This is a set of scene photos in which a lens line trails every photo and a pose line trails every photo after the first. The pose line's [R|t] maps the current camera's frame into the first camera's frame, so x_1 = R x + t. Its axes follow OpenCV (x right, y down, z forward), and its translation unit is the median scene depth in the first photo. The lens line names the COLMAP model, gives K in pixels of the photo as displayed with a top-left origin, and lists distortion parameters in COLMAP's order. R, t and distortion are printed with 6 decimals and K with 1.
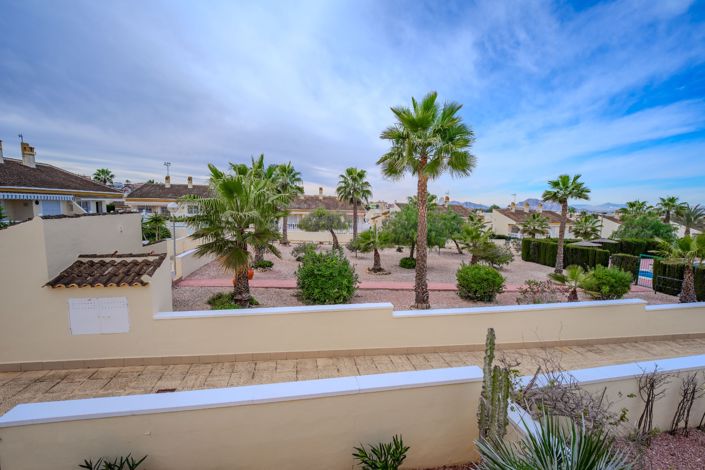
lens RADIAL K [[291.6, 0, 354.4], [0, 291.6, 238.7], [0, 0, 1]] dist [-0.017477, 0.000078]
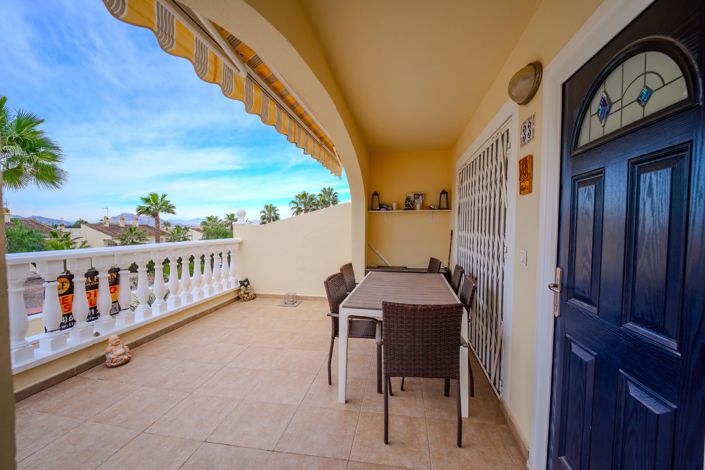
lens RADIAL K [[291.6, 0, 354.4], [0, 291.6, 238.7], [0, 0, 1]] dist [-0.017477, 0.000078]
pose [[0.350400, -0.061224, 0.934597, -0.055292], [0.110753, 0.993569, 0.023564, 0.015244], [-0.930029, 0.095253, 0.354927, -0.089449]]
